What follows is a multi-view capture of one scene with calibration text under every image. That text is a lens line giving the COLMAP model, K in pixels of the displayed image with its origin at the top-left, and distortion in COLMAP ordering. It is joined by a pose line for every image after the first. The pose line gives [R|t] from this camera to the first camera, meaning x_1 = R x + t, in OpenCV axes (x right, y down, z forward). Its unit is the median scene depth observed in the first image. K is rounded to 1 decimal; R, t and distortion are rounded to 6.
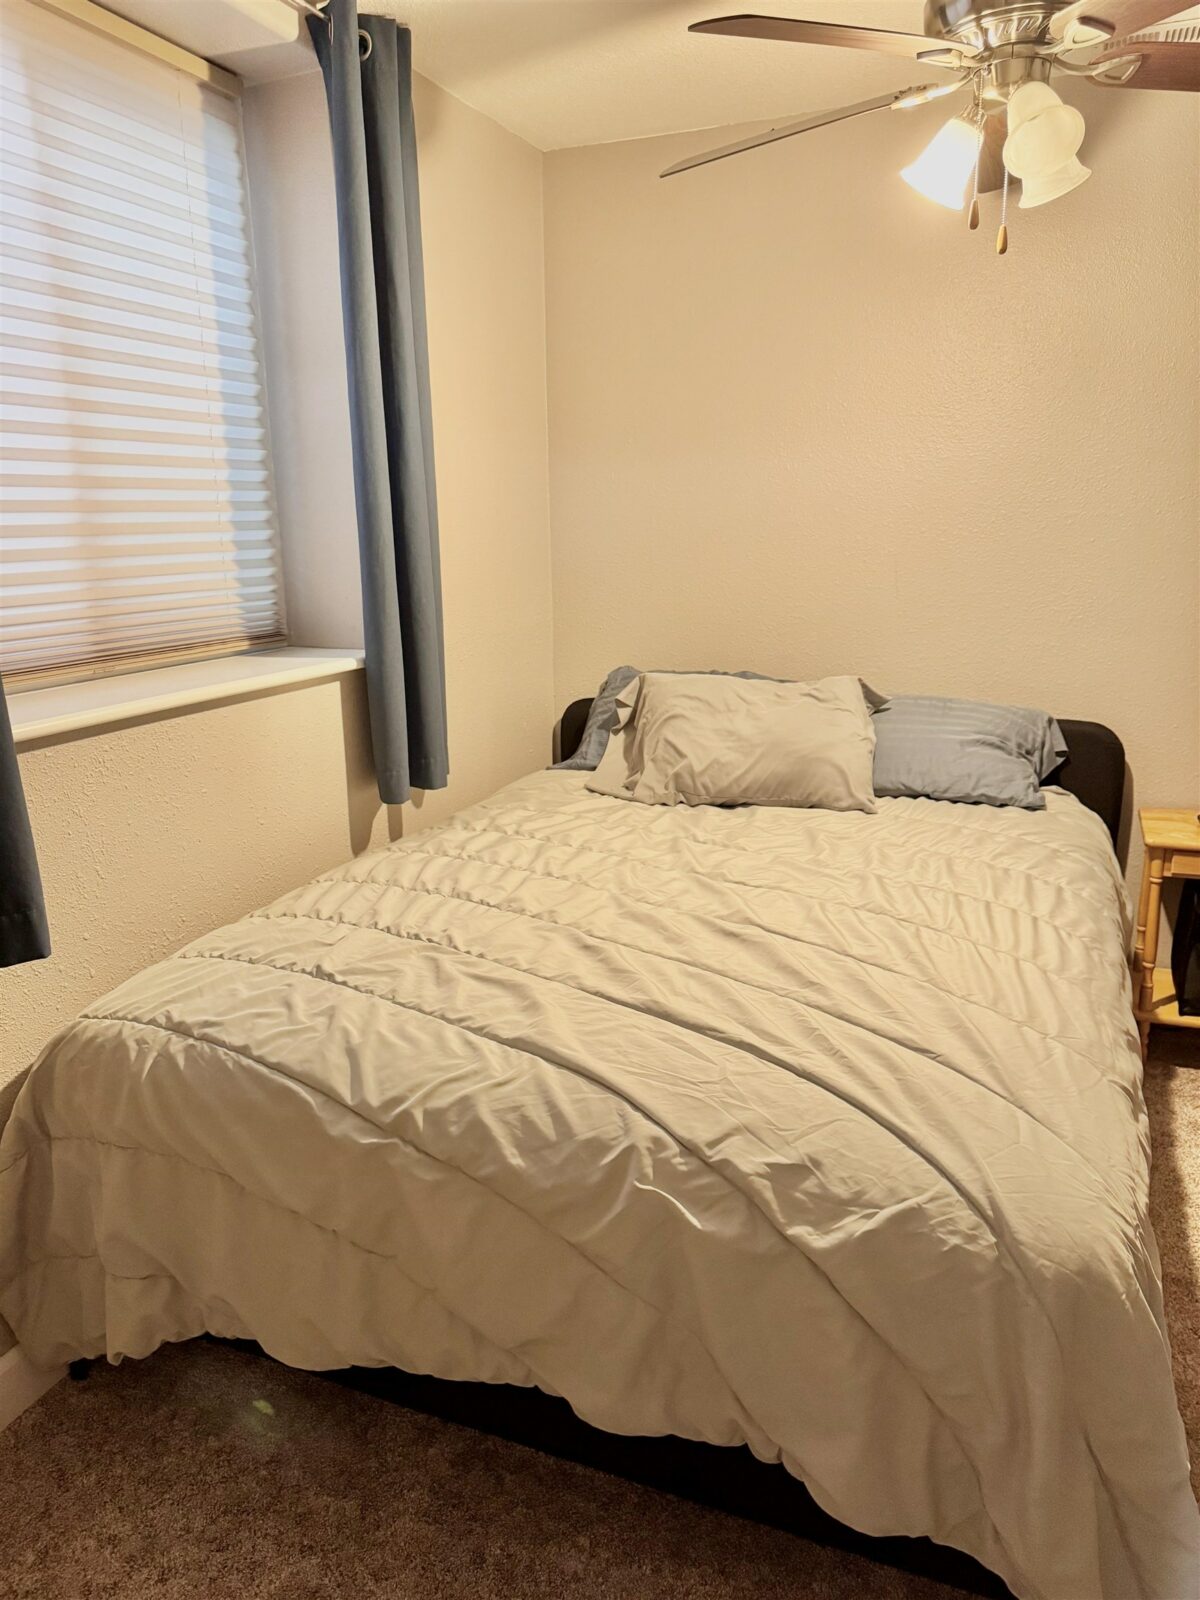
lens RADIAL K [[1115.6, 0, 591.5], [0, 1115.6, 801.7], [0, 0, 1]] dist [0.118245, -0.166641]
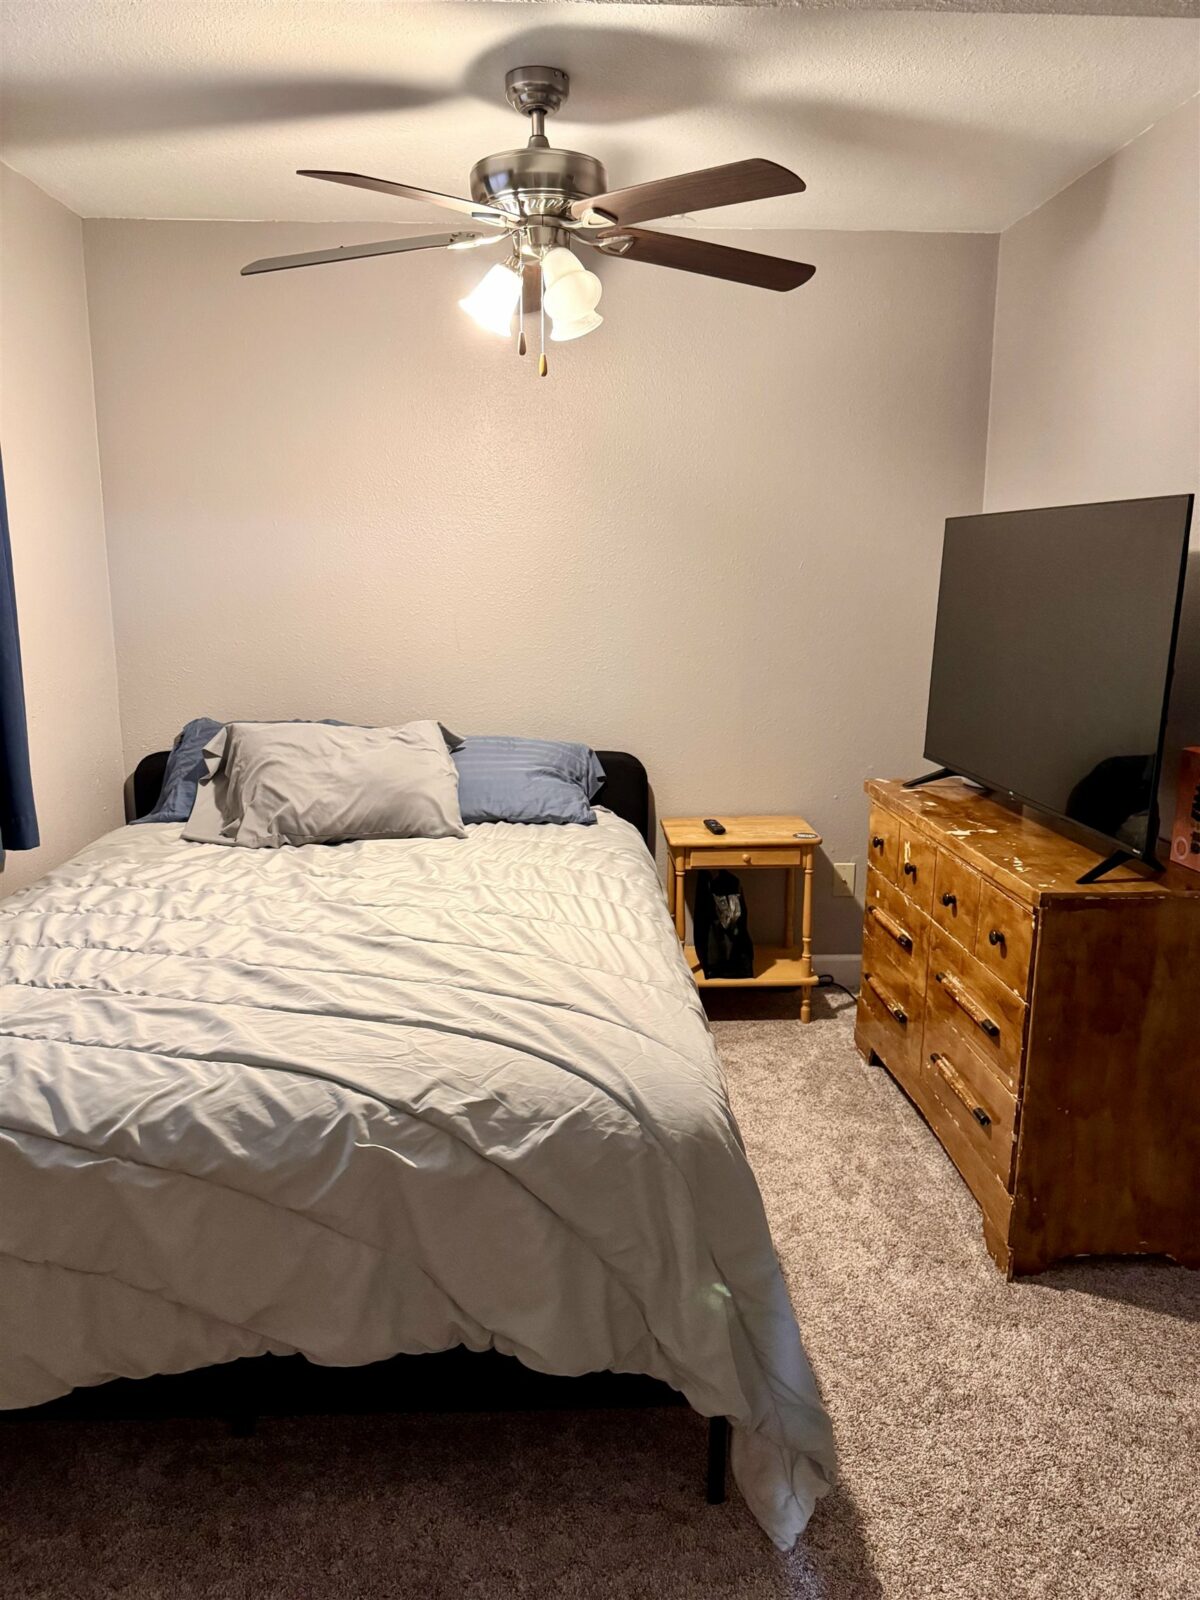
lens RADIAL K [[1115.6, 0, 591.5], [0, 1115.6, 801.7], [0, 0, 1]] dist [0.118245, -0.166641]
pose [[0.910285, -0.065742, 0.408730, -0.127177], [0.085270, 0.995915, -0.029718, 0.024943], [-0.405106, 0.061904, 0.912172, -0.127917]]
